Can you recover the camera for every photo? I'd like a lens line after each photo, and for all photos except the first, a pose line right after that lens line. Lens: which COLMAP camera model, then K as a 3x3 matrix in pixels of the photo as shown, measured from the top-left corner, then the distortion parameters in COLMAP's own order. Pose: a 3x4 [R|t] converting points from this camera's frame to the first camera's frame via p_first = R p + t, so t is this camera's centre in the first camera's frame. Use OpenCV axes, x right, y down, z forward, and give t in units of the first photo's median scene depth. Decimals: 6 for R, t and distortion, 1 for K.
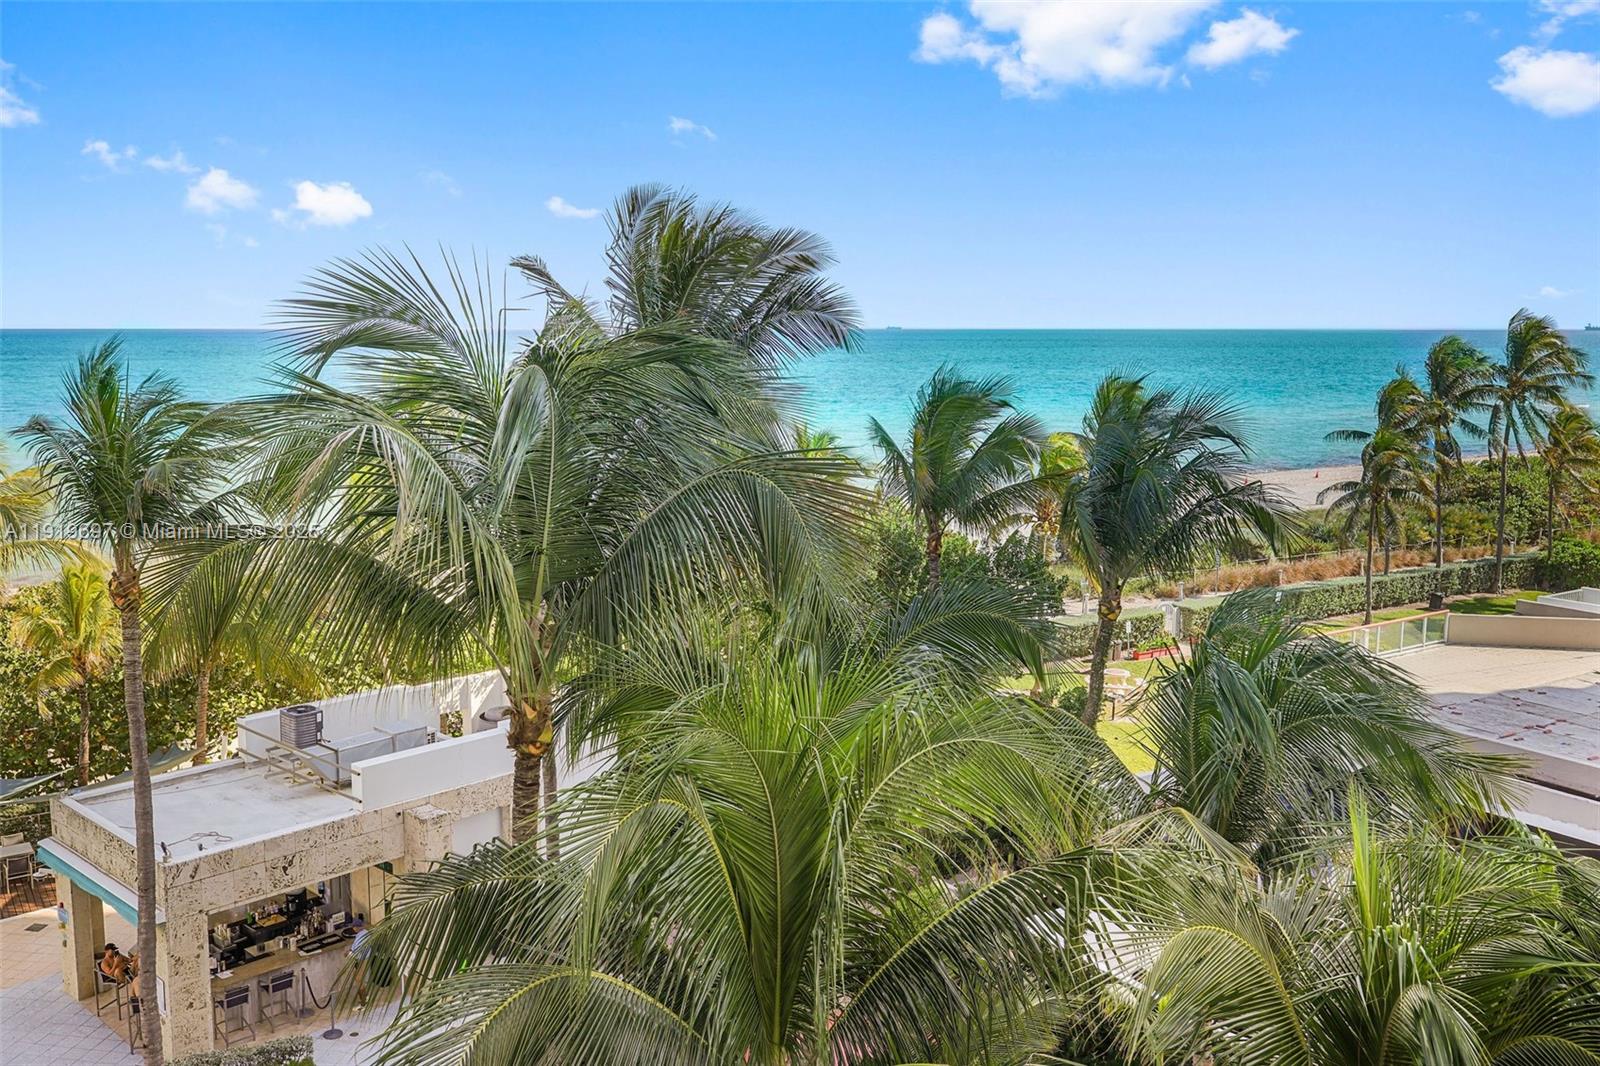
lens RADIAL K [[1490.7, 0, 791.6], [0, 1490.7, 548.9], [0, 0, 1]] dist [0.017154, 0.000000]
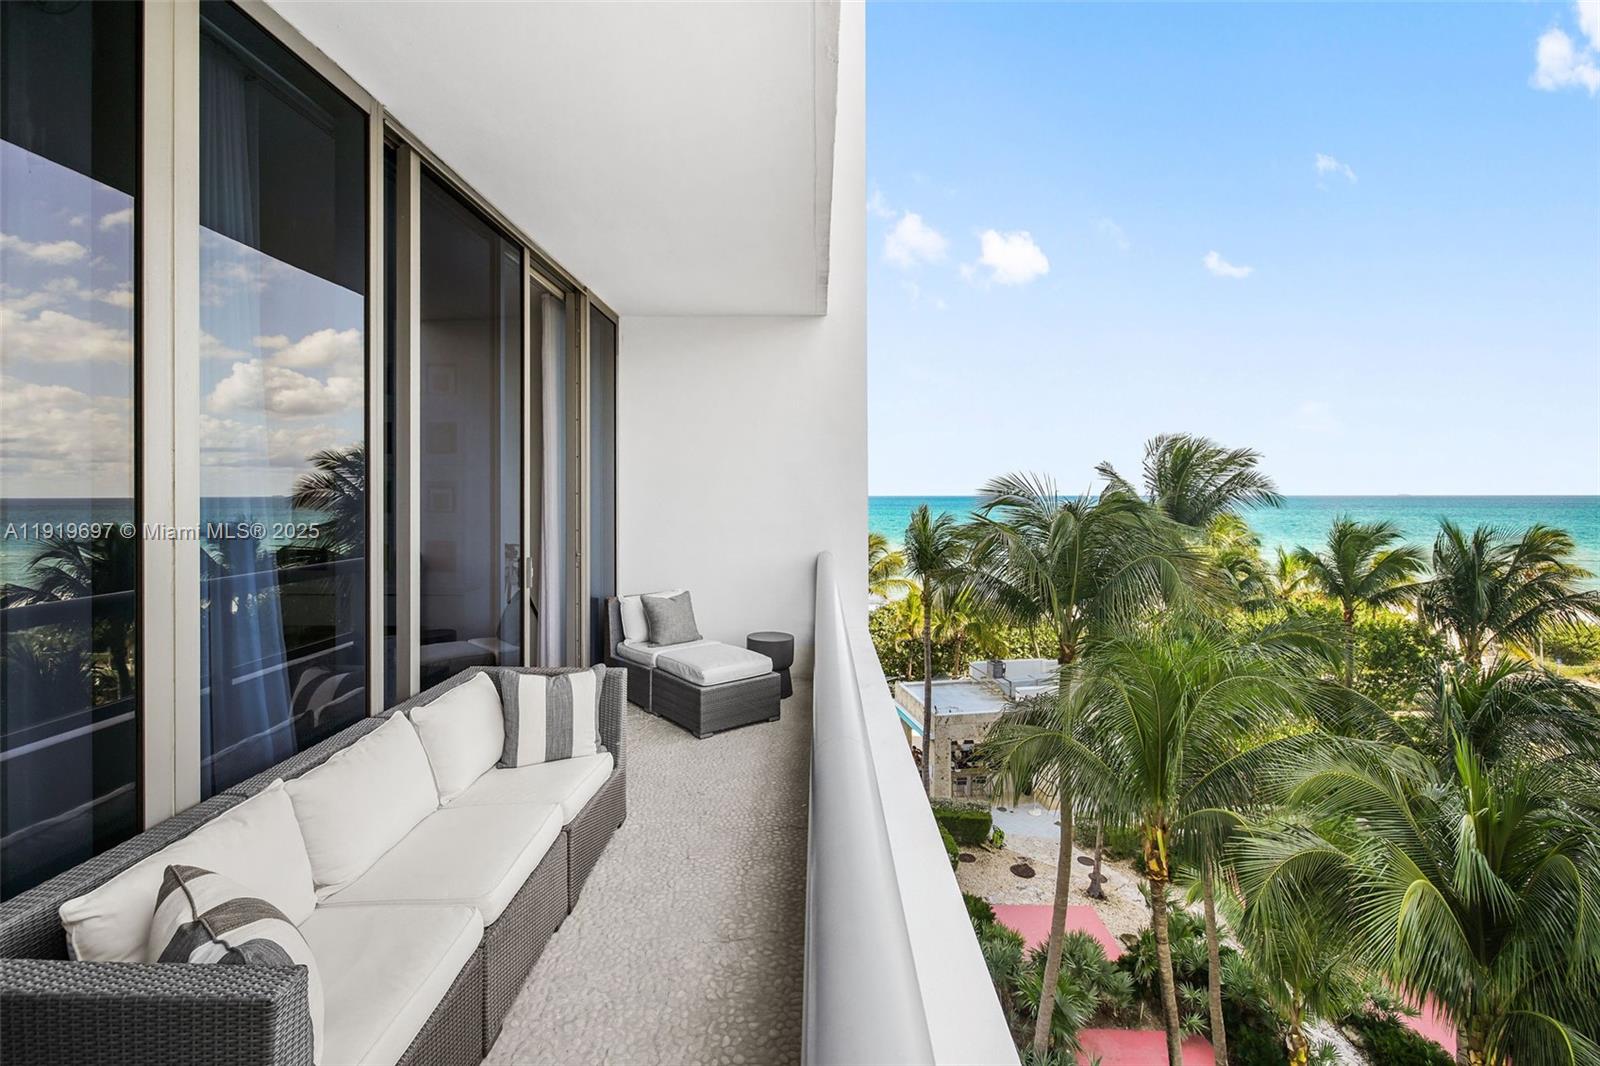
lens RADIAL K [[693.2, 0, 776.1], [0, 693.2, 489.3], [0, 0, 1]] dist [-0.000387, 0.000479]
pose [[0.799793, -0.004371, -0.600260, 0.048359], [-0.087330, 0.988487, -0.123558, 0.010696], [0.593890, 0.151242, 0.790203, -0.092823]]
